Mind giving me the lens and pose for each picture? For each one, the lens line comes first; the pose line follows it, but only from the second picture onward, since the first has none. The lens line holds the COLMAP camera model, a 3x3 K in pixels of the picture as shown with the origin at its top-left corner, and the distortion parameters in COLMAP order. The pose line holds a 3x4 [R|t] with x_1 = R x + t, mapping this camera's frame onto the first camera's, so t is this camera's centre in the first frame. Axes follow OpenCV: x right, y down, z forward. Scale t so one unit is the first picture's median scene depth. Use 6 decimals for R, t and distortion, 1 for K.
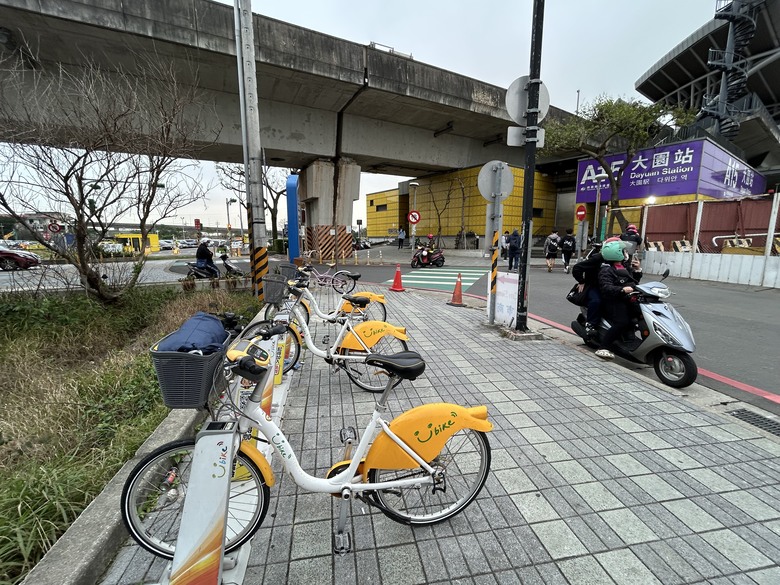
lens RADIAL K [[344.9, 0, 390.0], [0, 344.9, 292.5], [0, 0, 1]] dist [0.003611, 0.000843]
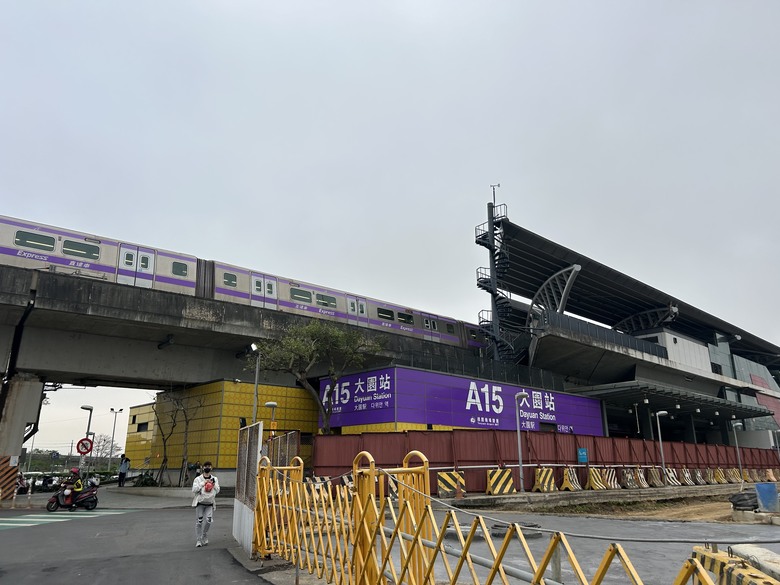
lens RADIAL K [[571.8, 0, 390.0], [0, 571.8, 292.5], [0, 0, 1]] dist [0.008805, 0.001579]
pose [[0.992889, 0.034120, 0.114046, 0.635947], [0.019103, 0.899955, -0.435564, 0.063059], [-0.117498, 0.434646, 0.892904, -0.472999]]
